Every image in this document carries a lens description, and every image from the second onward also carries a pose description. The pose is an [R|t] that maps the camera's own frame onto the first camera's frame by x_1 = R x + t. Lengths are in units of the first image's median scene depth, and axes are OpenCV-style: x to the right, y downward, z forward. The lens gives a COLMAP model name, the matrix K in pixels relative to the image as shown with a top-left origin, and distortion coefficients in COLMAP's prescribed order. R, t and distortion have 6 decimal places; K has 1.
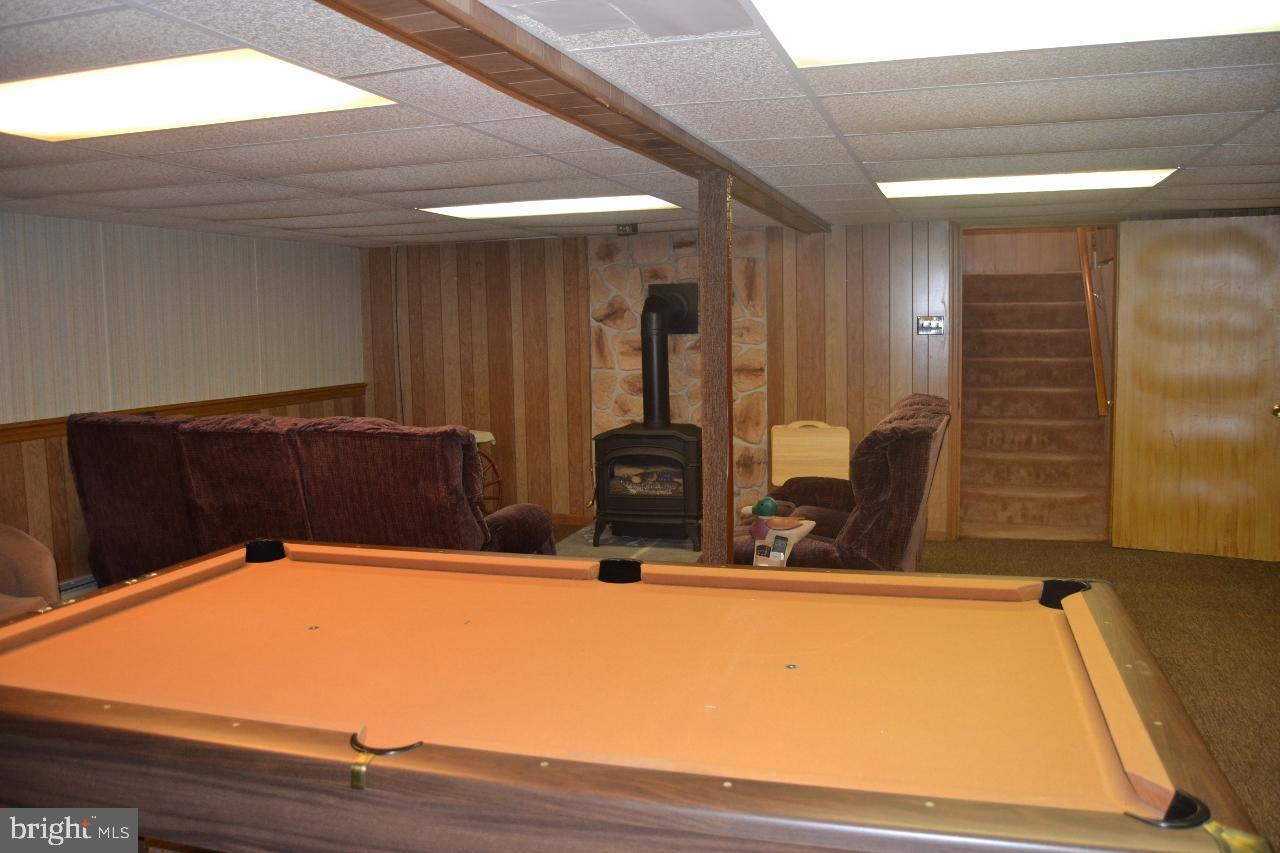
lens RADIAL K [[1013.6, 0, 640.2], [0, 1013.6, 430.2], [0, 0, 1]] dist [-0.074903, 0.009217]
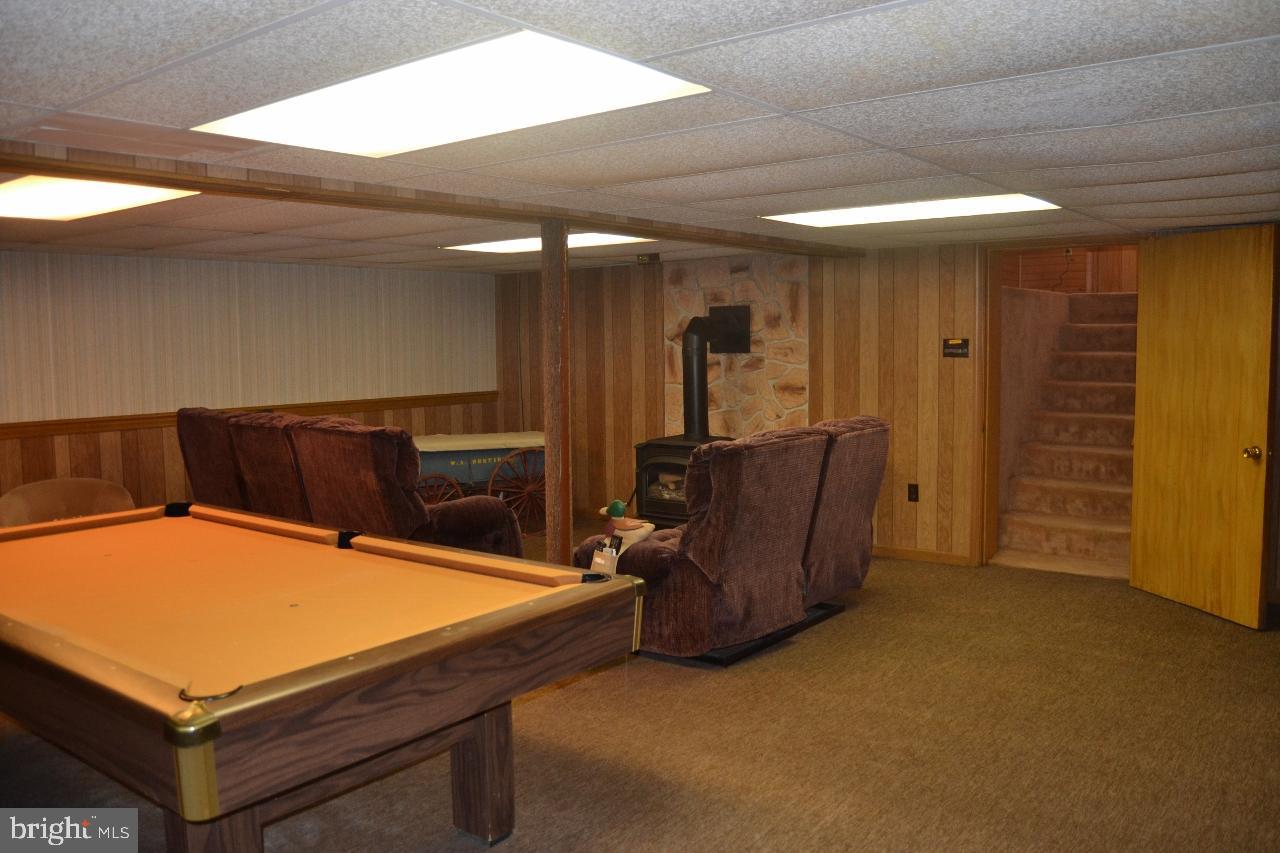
lens RADIAL K [[1013.6, 0, 636.7], [0, 1013.6, 420.4], [0, 0, 1]] dist [-0.074903, 0.009217]
pose [[0.937873, 0.036313, -0.345072, 0.313803], [-0.043293, 0.998984, -0.012541, -0.006039], [0.344266, 0.026701, 0.938492, -0.036438]]
